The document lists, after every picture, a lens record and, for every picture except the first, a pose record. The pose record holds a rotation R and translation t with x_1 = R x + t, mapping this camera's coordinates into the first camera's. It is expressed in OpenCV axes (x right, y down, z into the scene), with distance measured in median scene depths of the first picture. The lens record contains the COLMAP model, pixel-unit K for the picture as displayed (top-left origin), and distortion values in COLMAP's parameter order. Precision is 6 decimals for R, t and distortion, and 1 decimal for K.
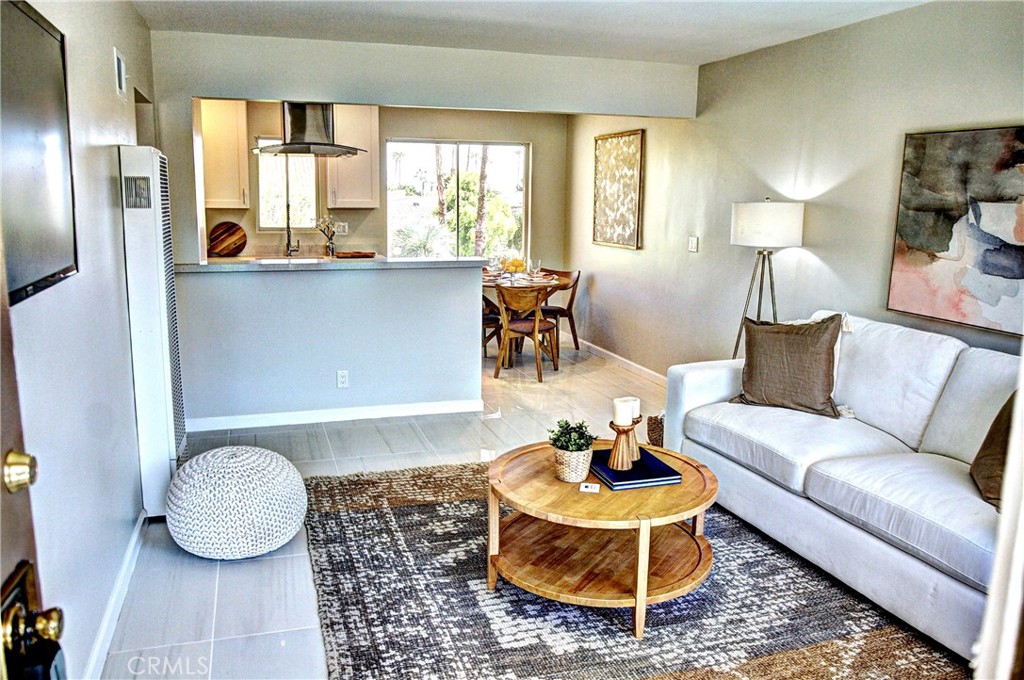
lens RADIAL K [[779.3, 0, 499.0], [0, 779.3, 339.6], [0, 0, 1]] dist [-0.049532, 0.012398]
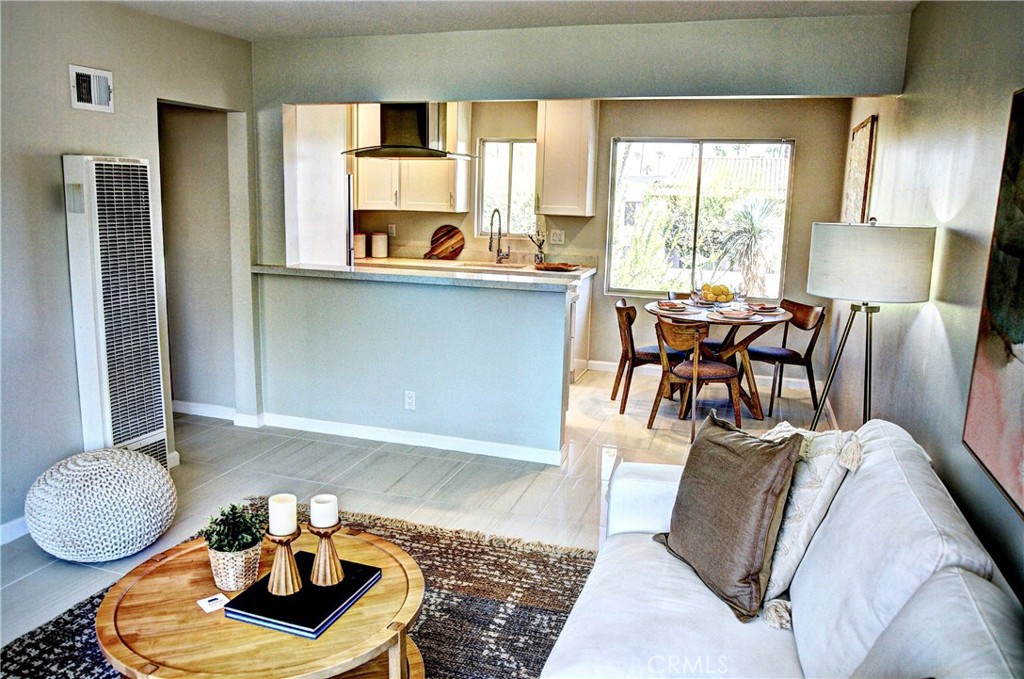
lens RADIAL K [[779.3, 0, 499.0], [0, 779.3, 339.1], [0, 0, 1]] dist [-0.049532, 0.012398]
pose [[0.809695, 0.117672, -0.574932, 0.563965], [-0.119443, 0.992229, 0.034864, -0.091528], [0.574567, 0.040443, 0.817458, 0.414769]]
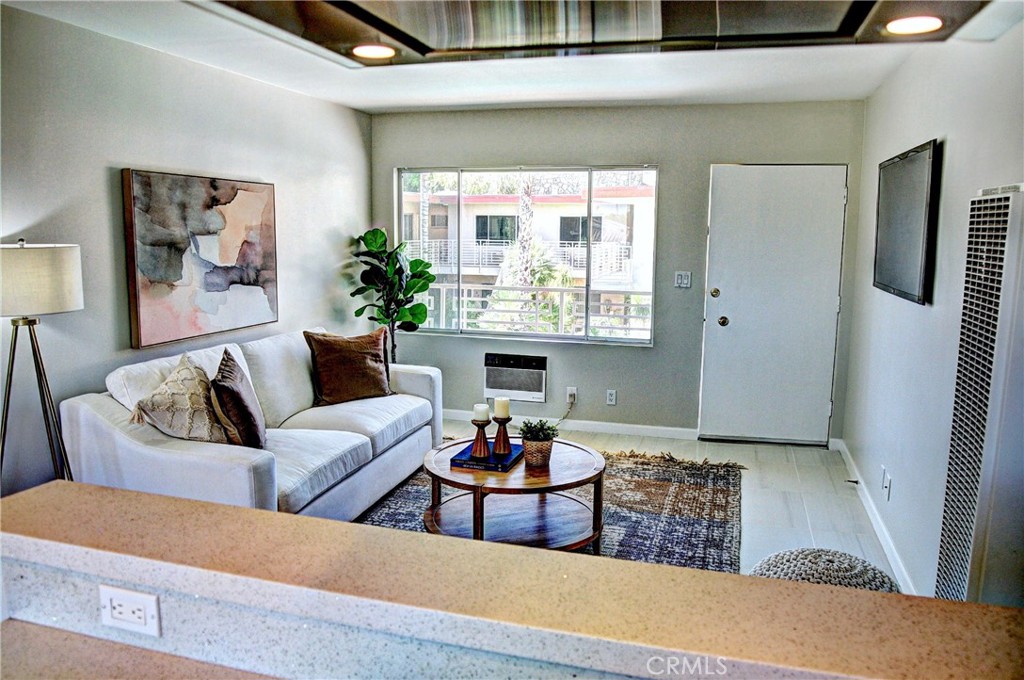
lens RADIAL K [[779.3, 0, 499.0], [0, 779.3, 339.6], [0, 0, 1]] dist [-0.049532, 0.012398]
pose [[-0.824179, -0.102853, 0.556912, -0.428358], [0.081778, 0.951450, 0.296742, -0.313598], [-0.560394, 0.290112, -0.775753, 1.560591]]
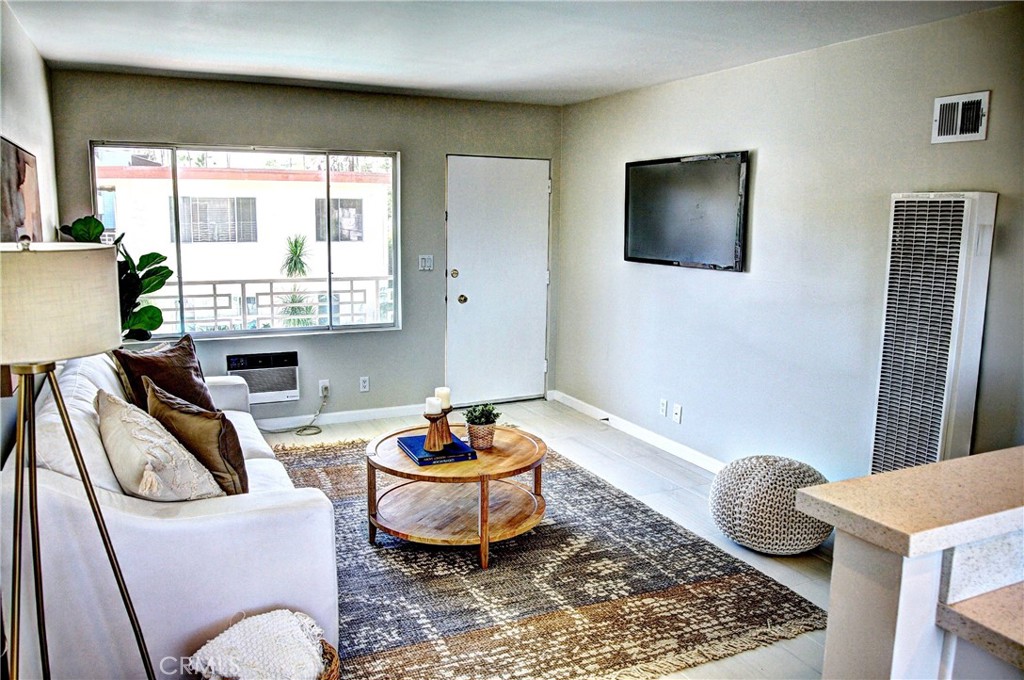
lens RADIAL K [[779.3, 0, 499.0], [0, 779.3, 339.6], [0, 0, 1]] dist [-0.049532, 0.012398]
pose [[-0.992275, -0.004337, -0.123982, 0.178981], [-0.045496, 0.942478, 0.331157, -0.334236], [0.115414, 0.334239, -0.935395, 1.718658]]
